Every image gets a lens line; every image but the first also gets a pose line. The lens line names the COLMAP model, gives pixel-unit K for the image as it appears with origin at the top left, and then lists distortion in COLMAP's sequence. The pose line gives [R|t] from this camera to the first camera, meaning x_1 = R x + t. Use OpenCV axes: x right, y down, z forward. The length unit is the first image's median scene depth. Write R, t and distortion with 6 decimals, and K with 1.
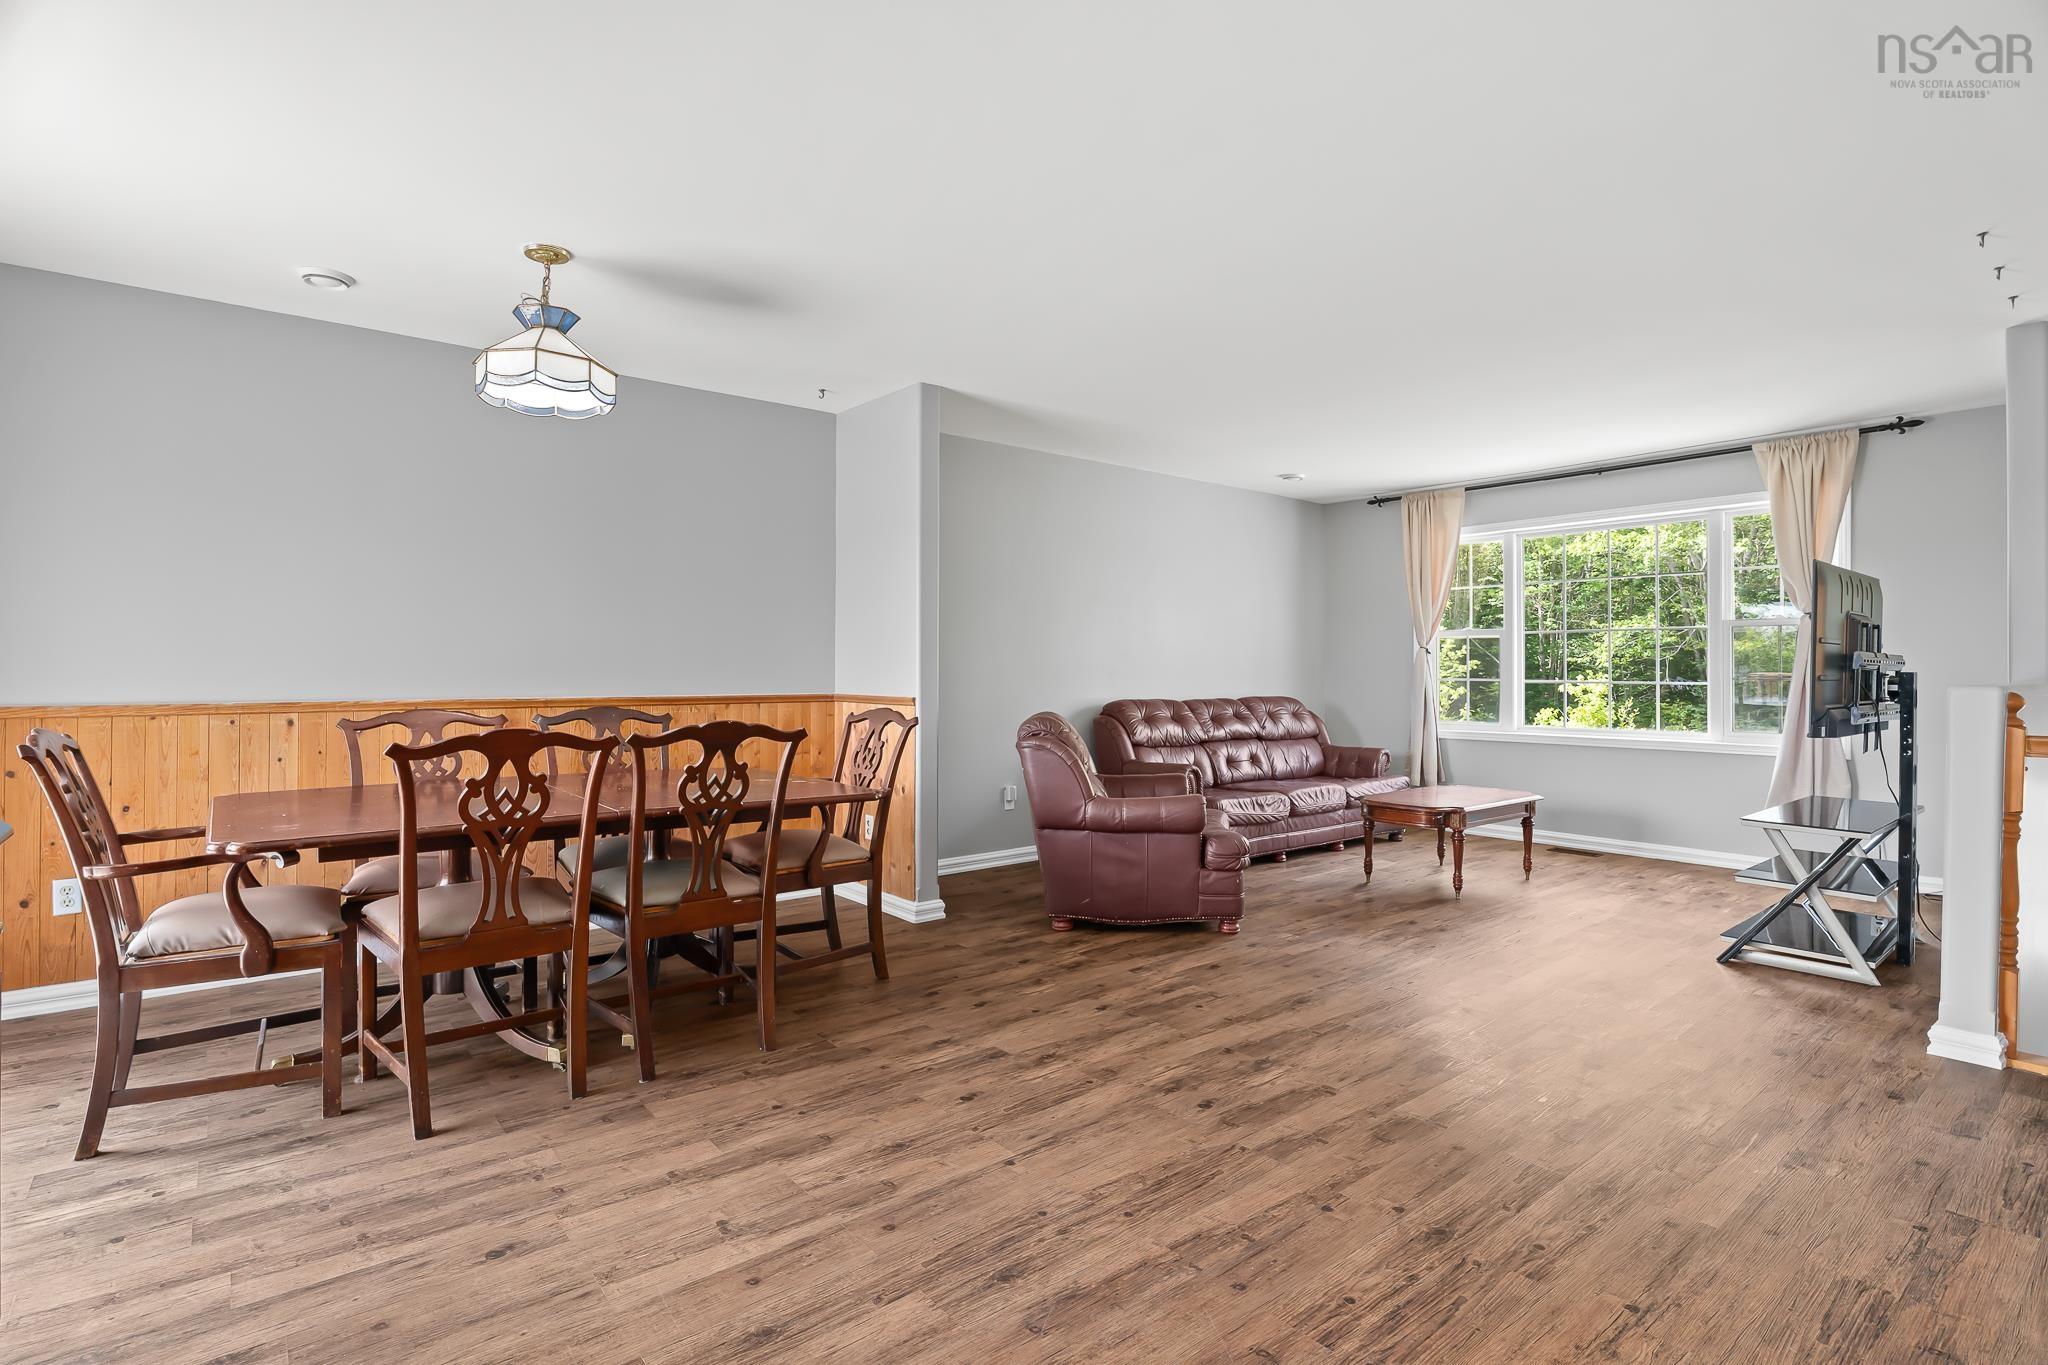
lens RADIAL K [[986.7, 0, 1014.1], [0, 986.7, 674.3], [0, 0, 1]] dist [-0.006690, 0.000157]
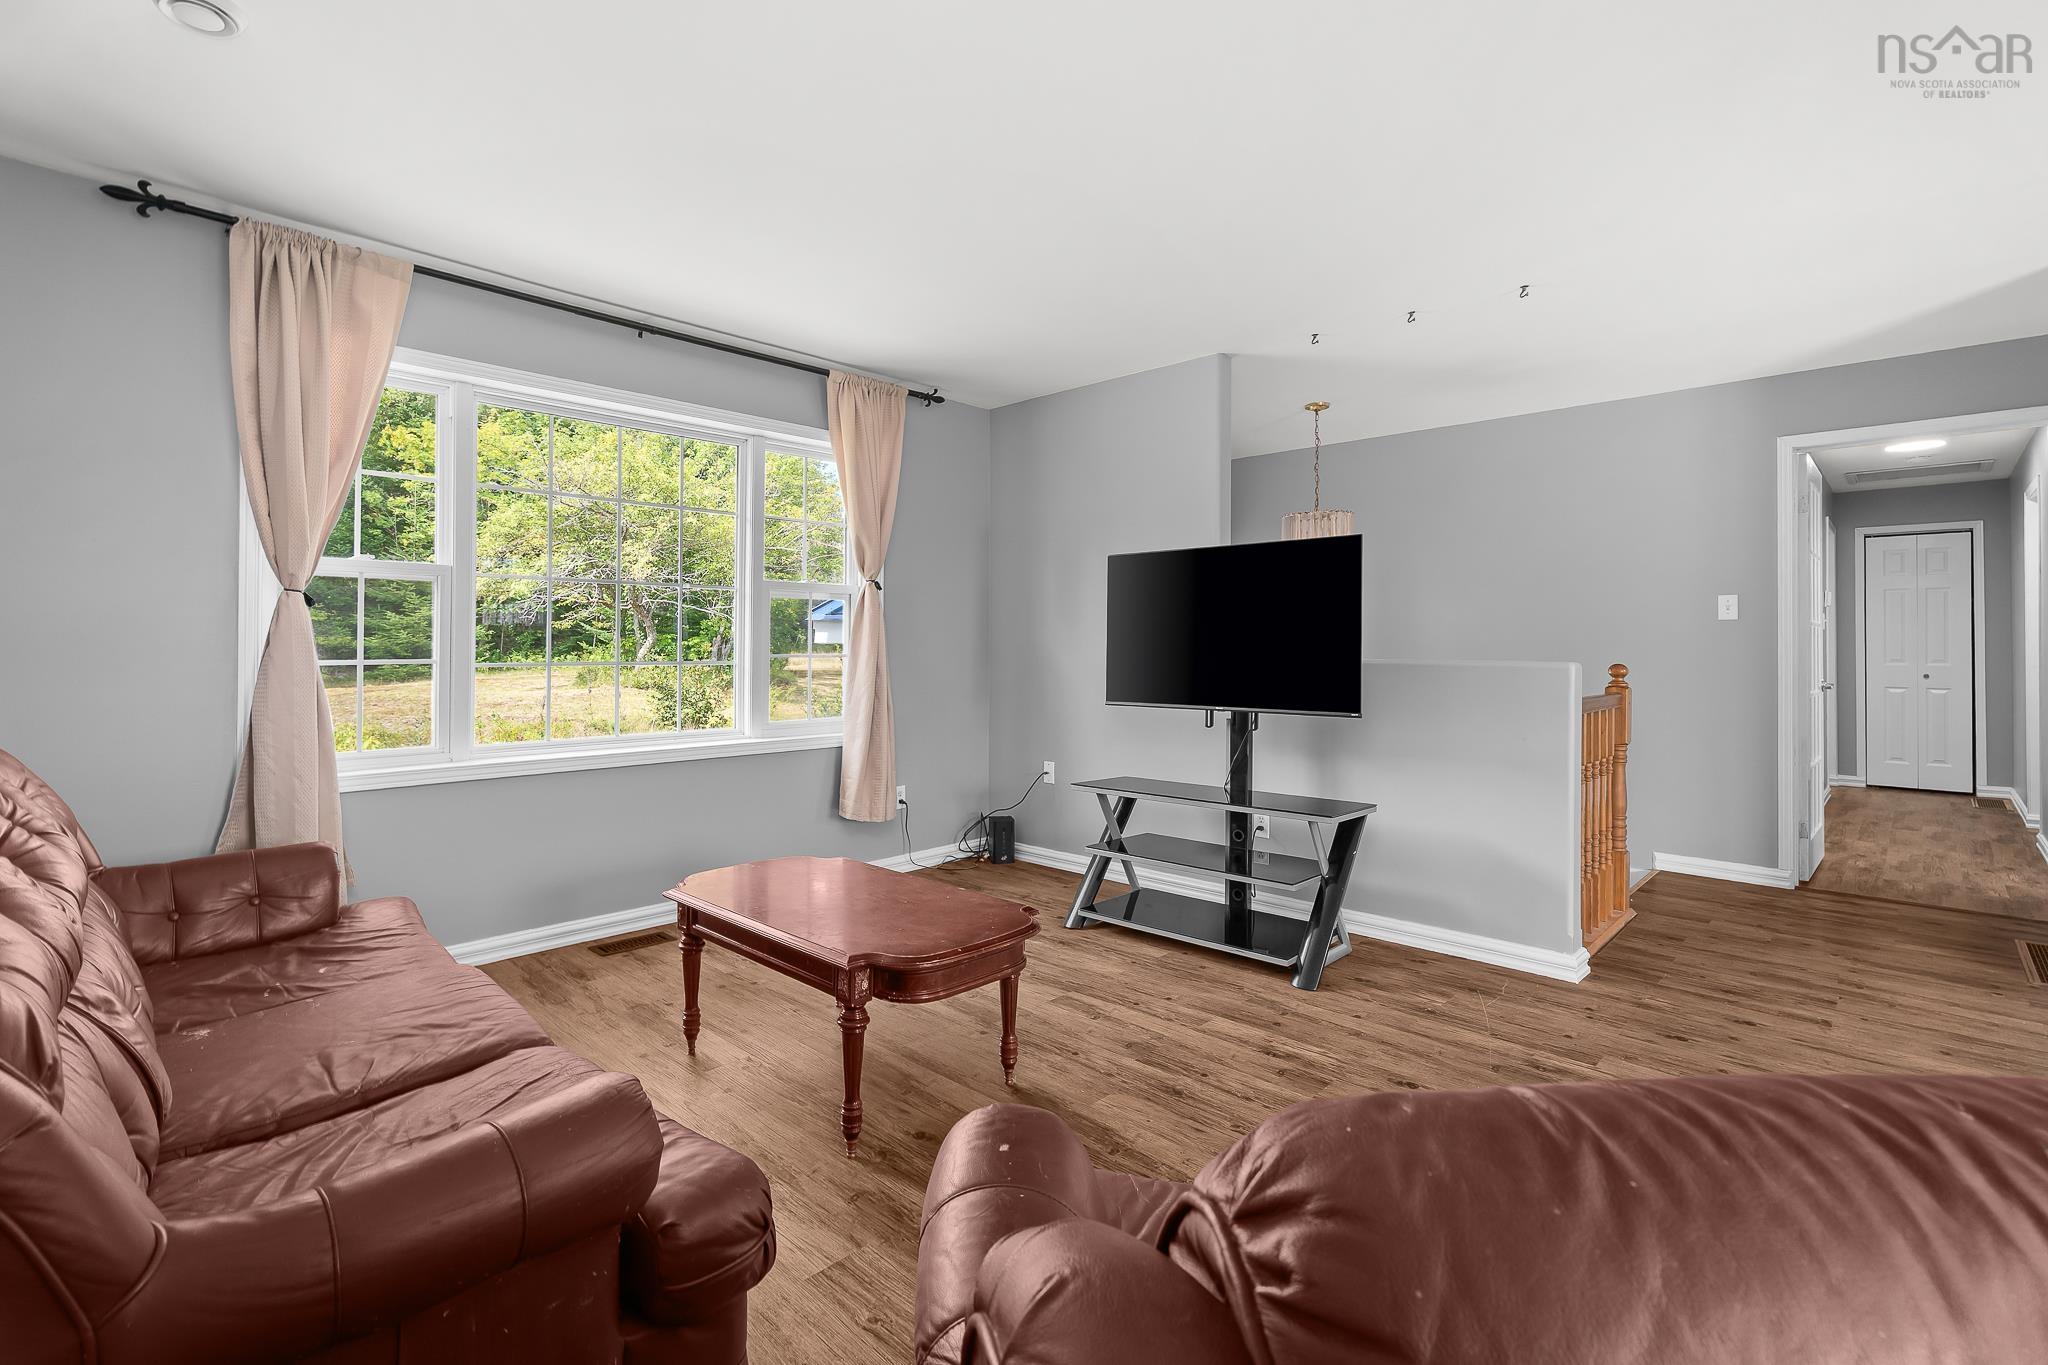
lens RADIAL K [[939.1, 0, 1014.7], [0, 939.1, 644.9], [0, 0, 1]] dist [0.000225, -0.000233]
pose [[-0.117329, 0.001528, 0.993092, -0.068094], [0.001791, 0.999998, -0.001327, -0.006448], [-0.993091, 0.001623, -0.117331, 1.579409]]
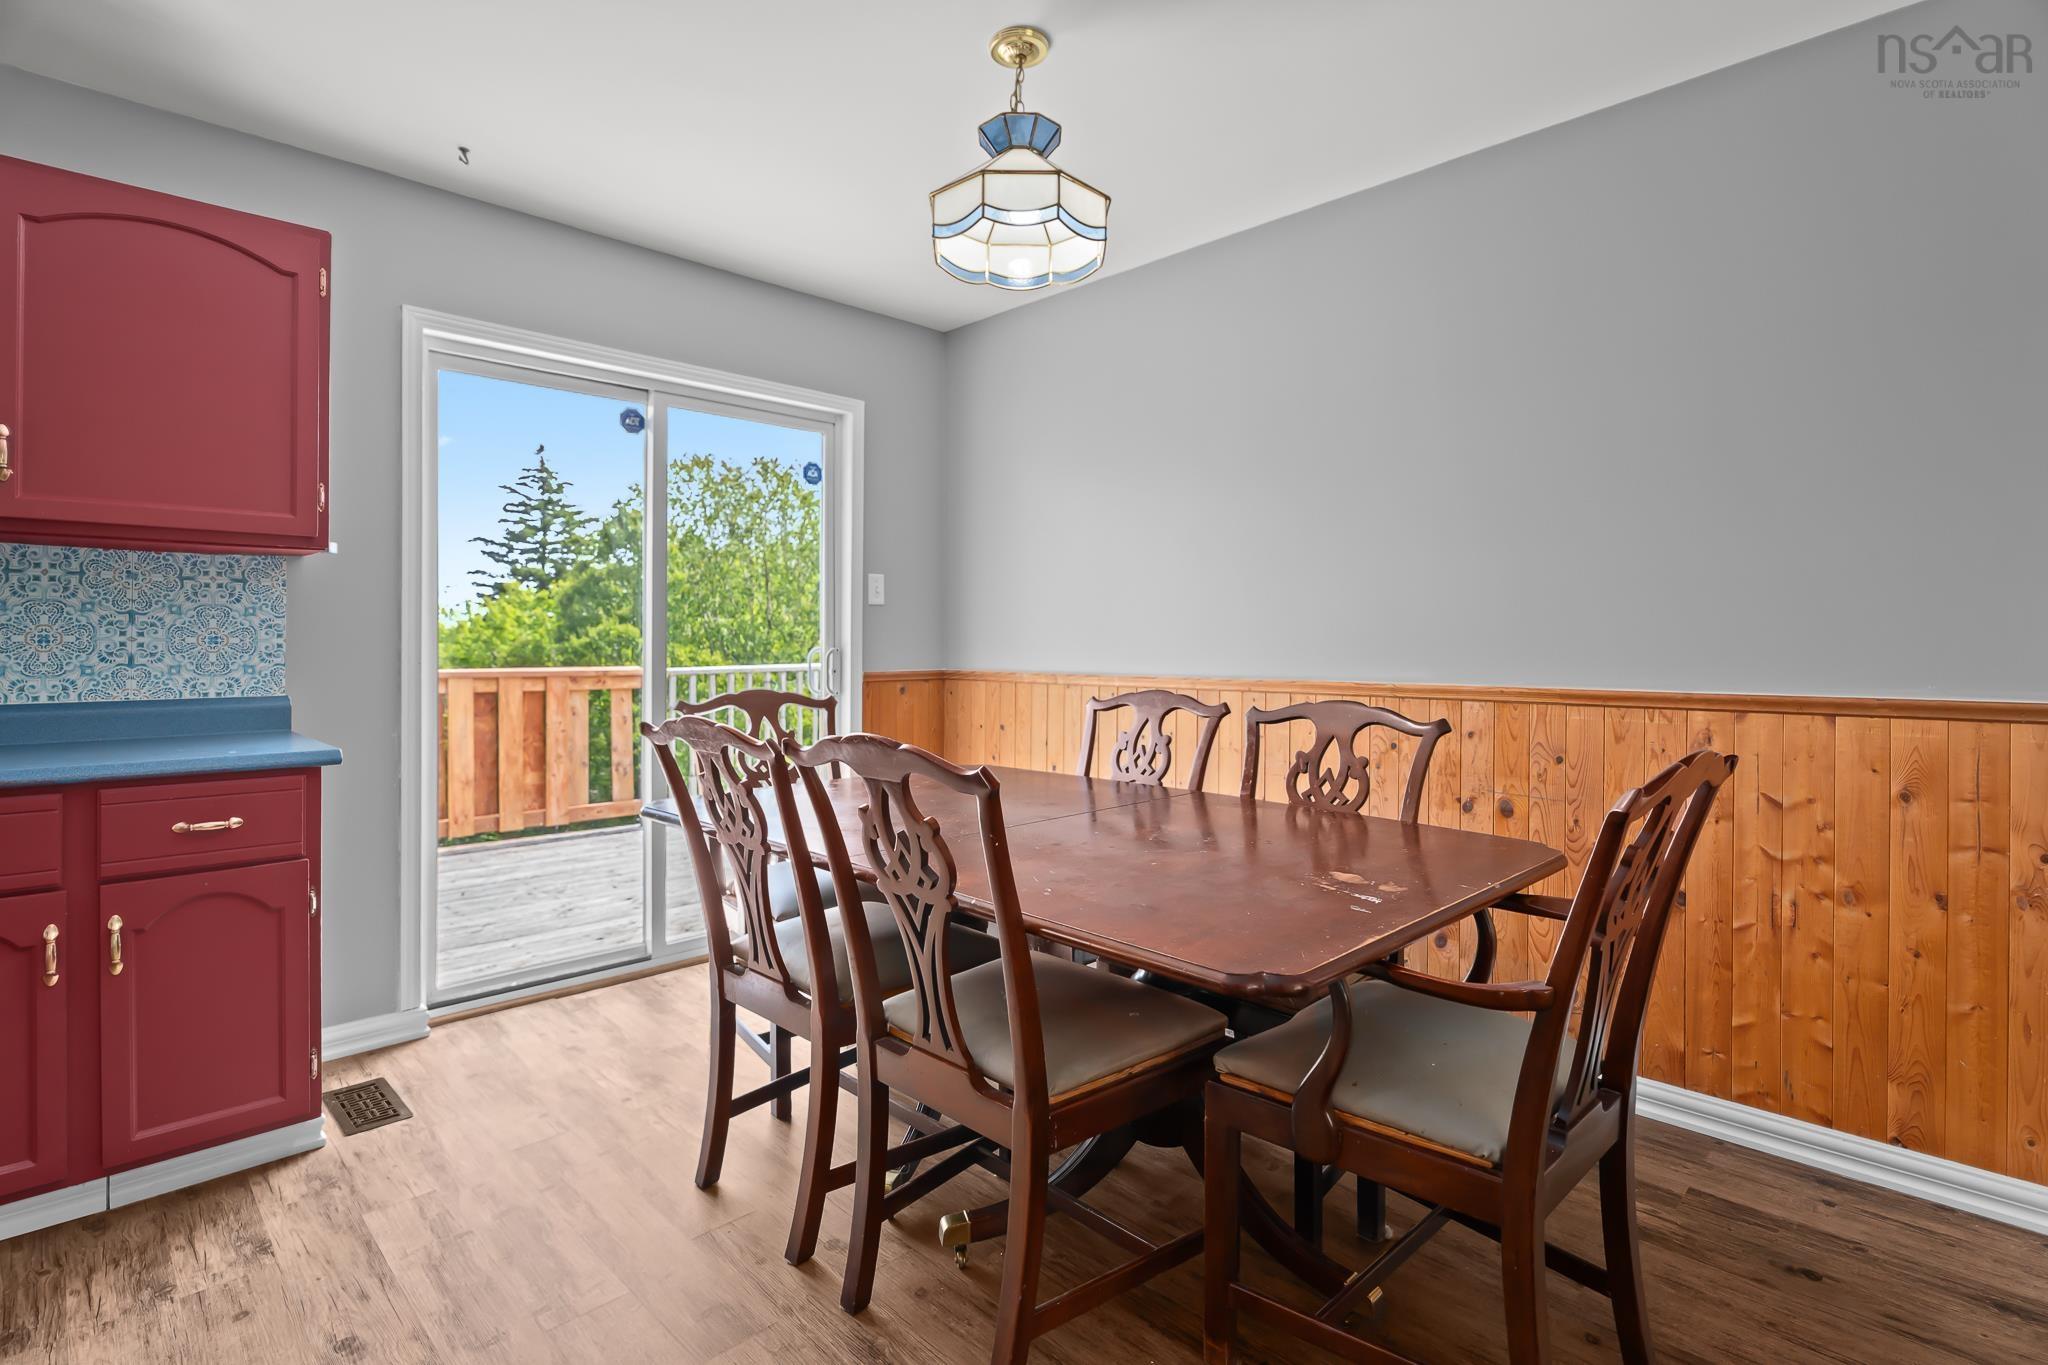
lens RADIAL K [[1002.0, 0, 1024.0], [0, 1002.0, 640.2], [0, 0, 1]] dist [-0.013465, 0.001303]
pose [[0.104927, -0.002851, -0.994476, 0.211131], [-0.005404, 0.999979, -0.003437, -0.000363], [0.994465, 0.005734, 0.104910, 0.867076]]
